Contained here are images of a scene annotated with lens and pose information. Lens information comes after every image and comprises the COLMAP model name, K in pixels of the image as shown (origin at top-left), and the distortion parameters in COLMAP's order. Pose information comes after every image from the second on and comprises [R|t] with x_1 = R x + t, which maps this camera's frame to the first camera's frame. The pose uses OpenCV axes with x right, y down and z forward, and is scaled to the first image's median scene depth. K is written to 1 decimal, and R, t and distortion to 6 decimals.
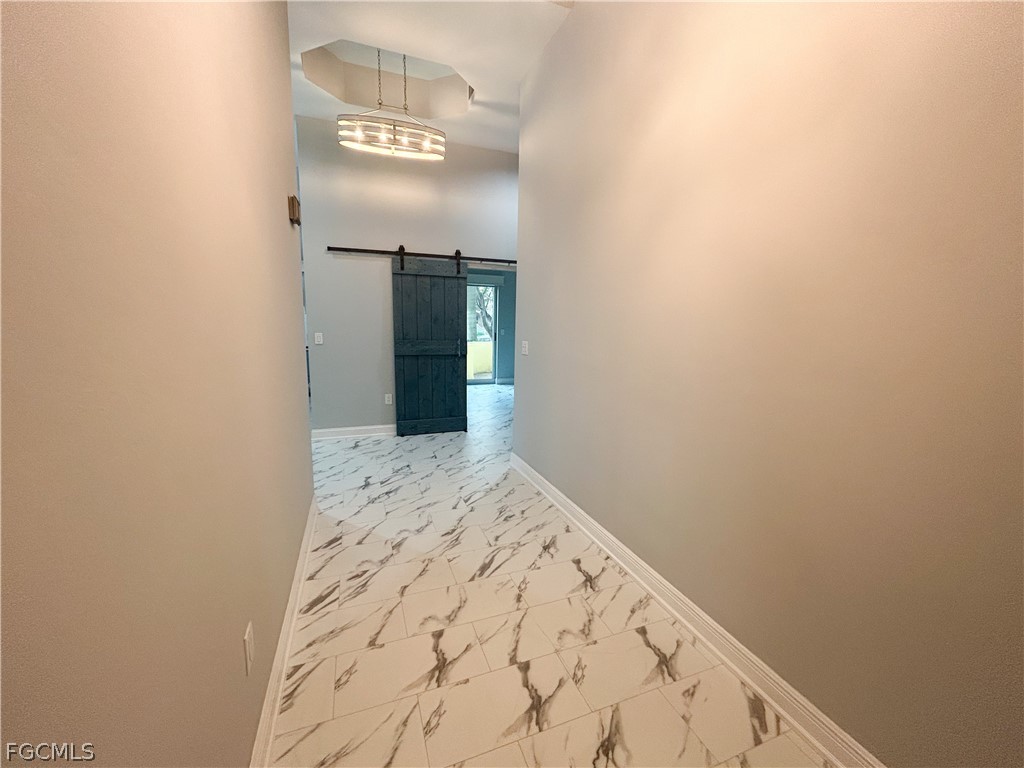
lens RADIAL K [[412.6, 0, 510.2], [0, 412.6, 386.1], [0, 0, 1]] dist [0.000102, 0.000370]
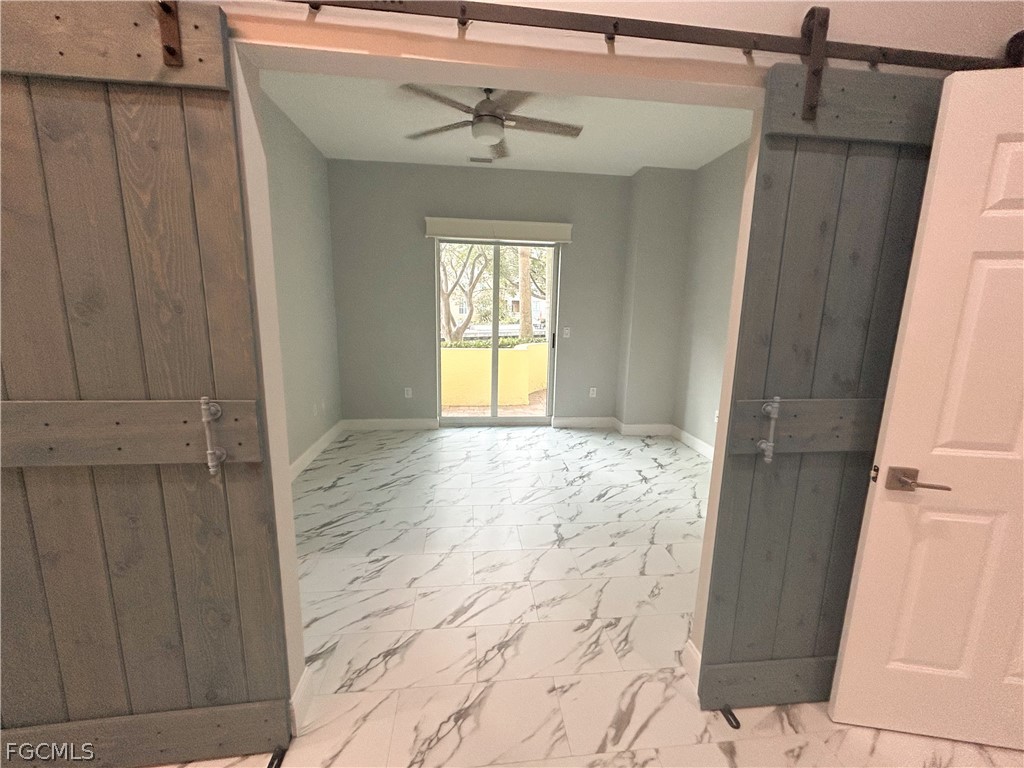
lens RADIAL K [[412.6, 0, 513.2], [0, 412.6, 387.8], [0, 0, 1]] dist [0.000102, 0.000370]
pose [[0.967769, 0.050796, -0.246662, 0.047976], [-0.042331, 0.998322, 0.039503, -0.076252], [0.248255, -0.027788, 0.968296, 0.459092]]
